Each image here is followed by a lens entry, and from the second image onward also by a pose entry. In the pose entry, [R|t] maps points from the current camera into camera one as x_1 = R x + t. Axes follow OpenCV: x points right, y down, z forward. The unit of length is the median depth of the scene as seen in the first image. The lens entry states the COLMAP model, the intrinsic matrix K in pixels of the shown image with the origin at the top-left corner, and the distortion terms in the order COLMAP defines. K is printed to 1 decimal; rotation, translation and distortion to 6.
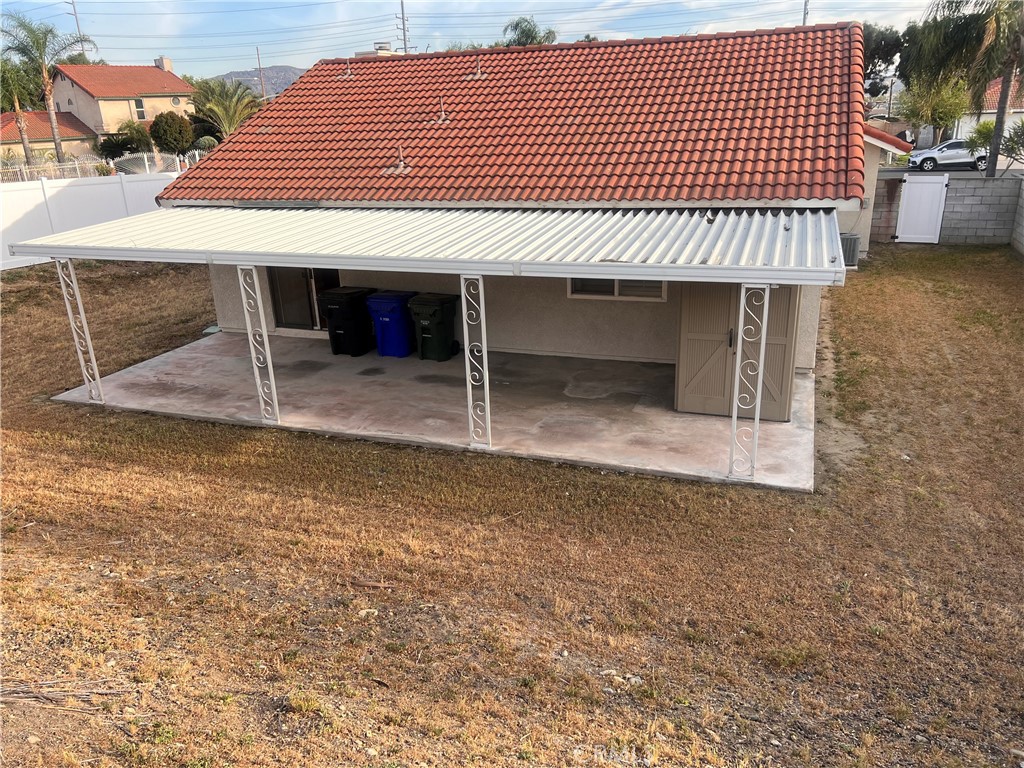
lens RADIAL K [[775.6, 0, 509.0], [0, 775.6, 383.7], [0, 0, 1]] dist [0.007983, -0.000947]
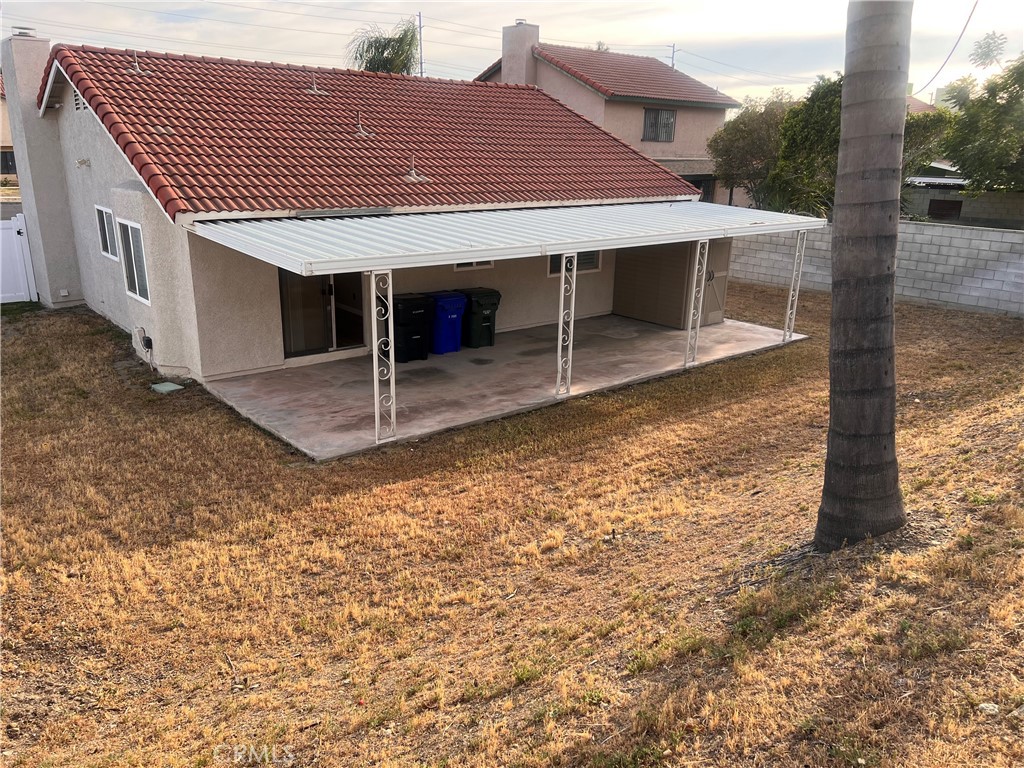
lens RADIAL K [[775.6, 0, 513.1], [0, 775.6, 383.6], [0, 0, 1]] dist [0.007983, -0.000947]
pose [[0.495559, -0.207479, 0.843430, -1.184787], [0.250473, 0.963935, 0.089957, -0.078967], [-0.831676, 0.166678, 0.529654, 0.441783]]
